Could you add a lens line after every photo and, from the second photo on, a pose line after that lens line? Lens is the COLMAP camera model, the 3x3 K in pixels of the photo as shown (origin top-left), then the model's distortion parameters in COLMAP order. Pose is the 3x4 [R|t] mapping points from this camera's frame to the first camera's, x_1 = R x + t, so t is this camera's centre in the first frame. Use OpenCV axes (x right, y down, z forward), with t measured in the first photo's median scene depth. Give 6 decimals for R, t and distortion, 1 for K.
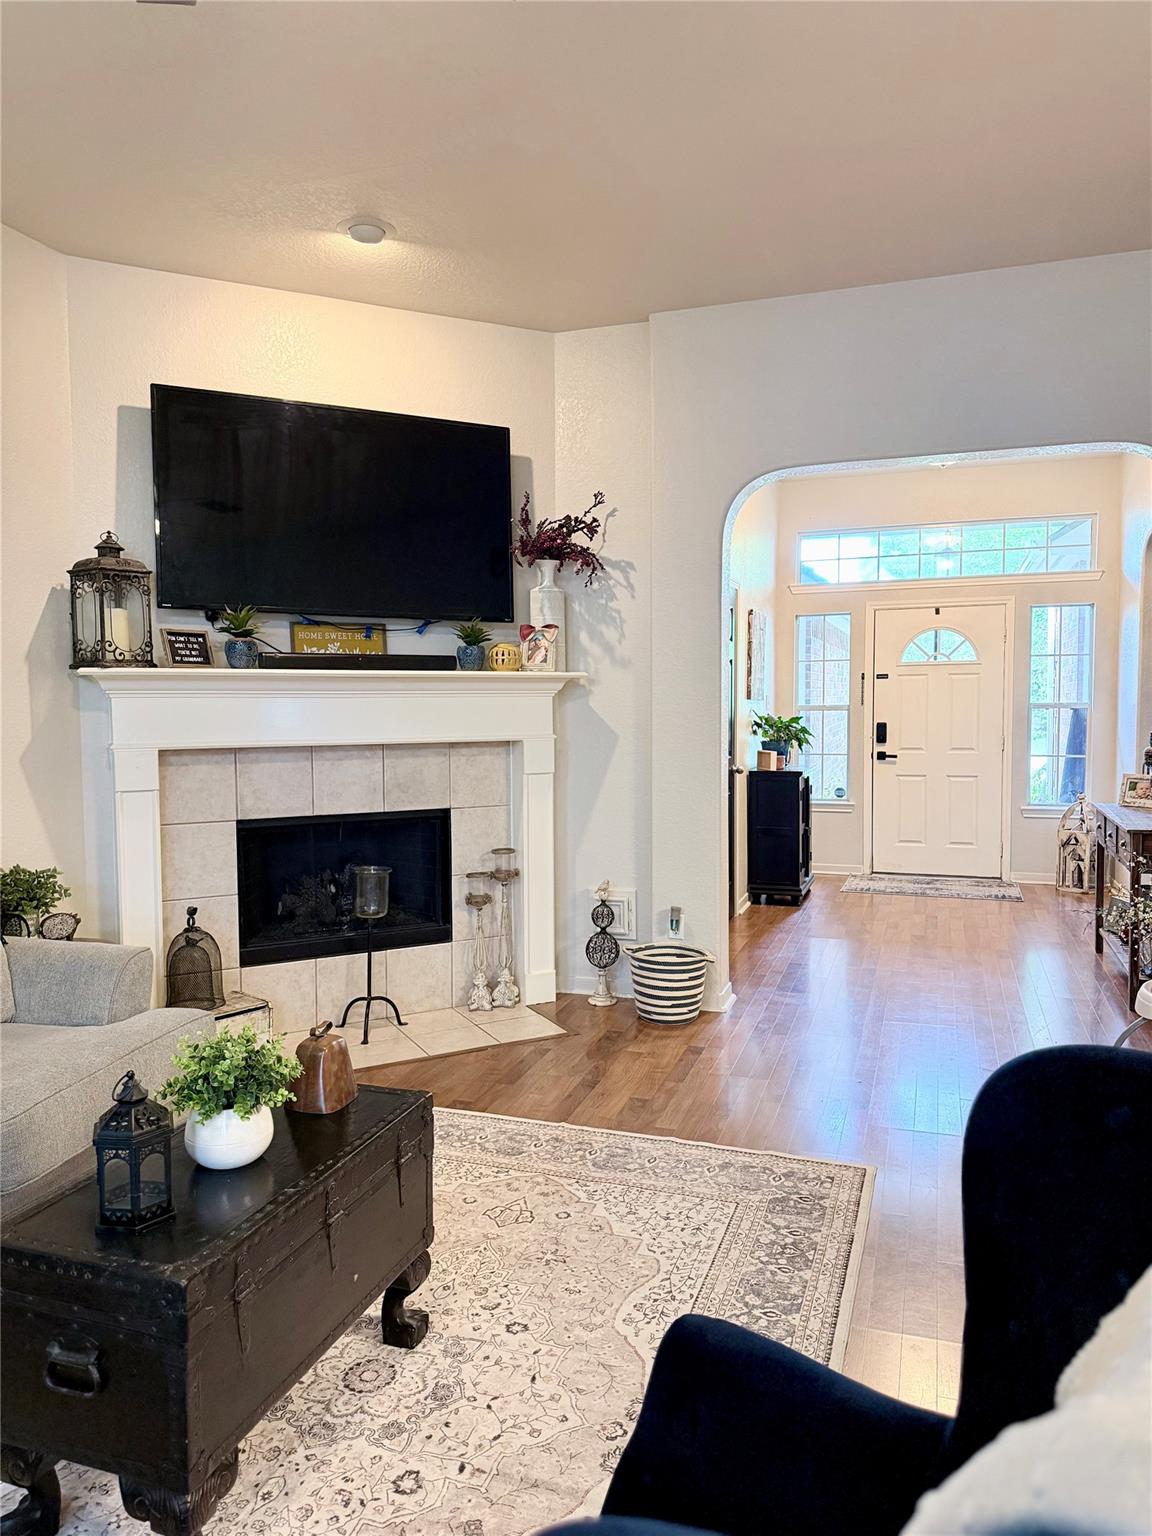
lens RADIAL K [[1076.0, 0, 579.6], [0, 1076.0, 771.2], [0, 0, 1]] dist [0.222174, -0.447410]
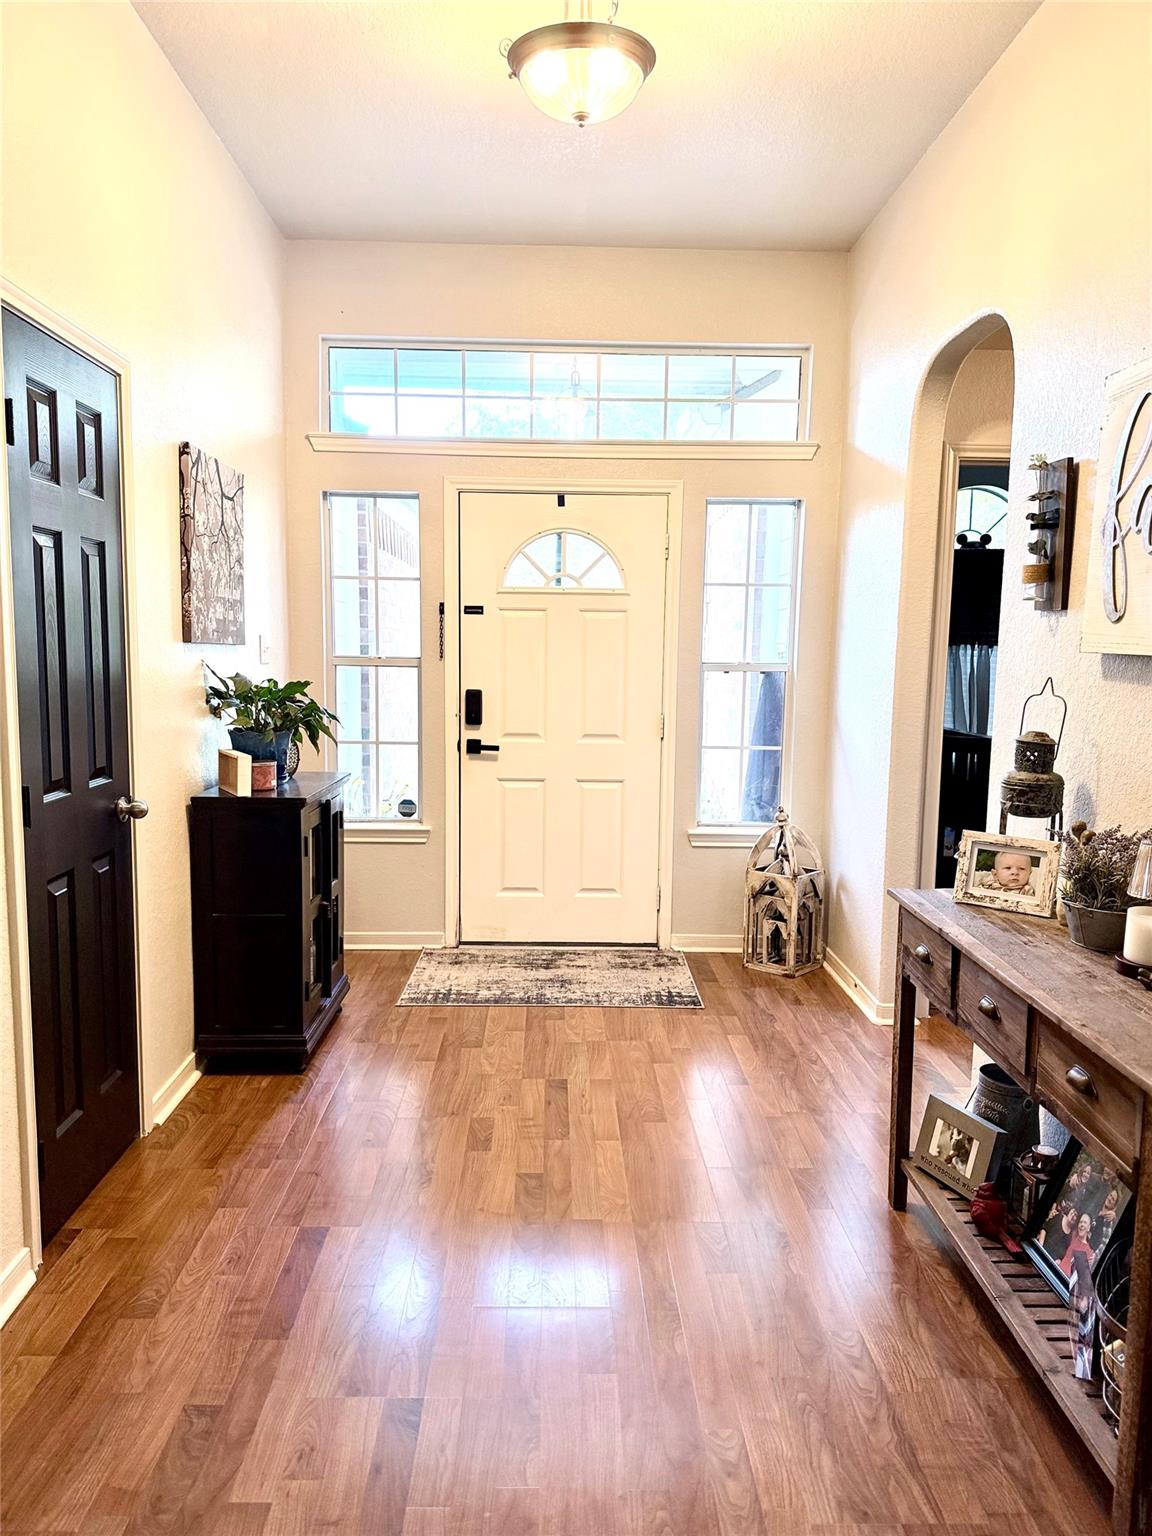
lens RADIAL K [[1090.7, 0, 580.0], [0, 1090.7, 768.7], [0, 0, 1]] dist [0.104053, -0.121267]
pose [[0.941458, -0.016181, 0.336741, 0.199329], [0.000276, 0.998884, 0.047226, -0.044735], [-0.337129, -0.044368, 0.940412, 0.645592]]
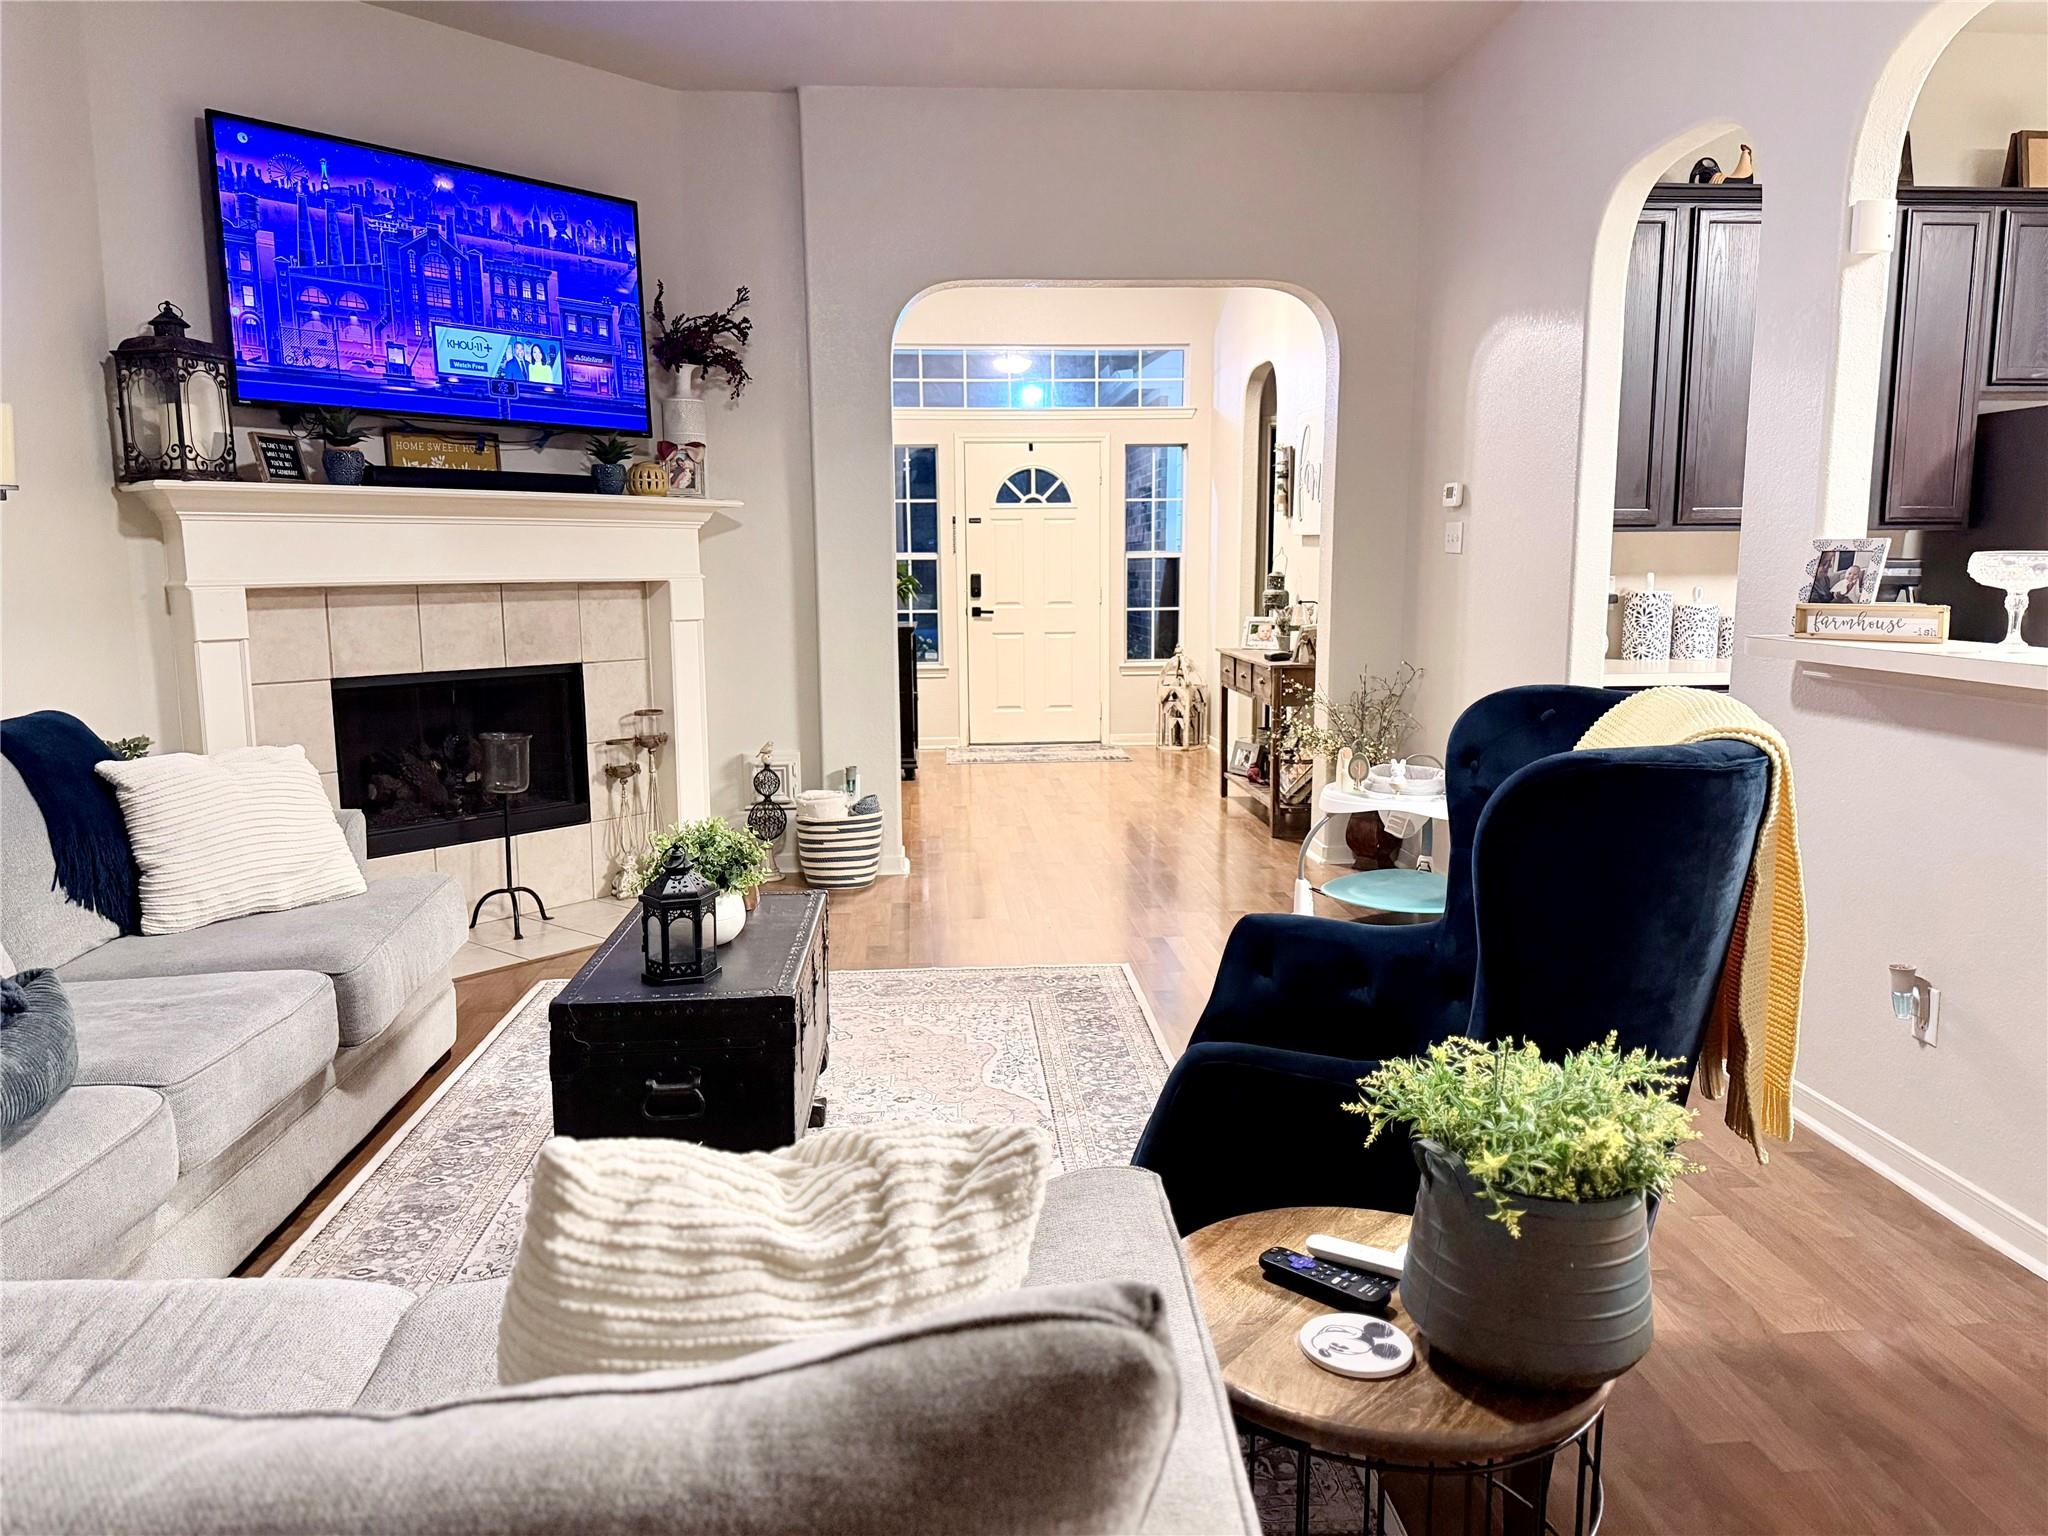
lens RADIAL K [[1432.3, 0, 1062.2], [0, 1432.3, 797.4], [0, 0, 1]] dist [0.022906, -0.038050]
pose [[0.914250, -0.066255, 0.399697, -0.198059], [0.028739, 0.994658, 0.099140, 0.033089], [-0.404130, -0.079152, 0.911270, -0.139905]]
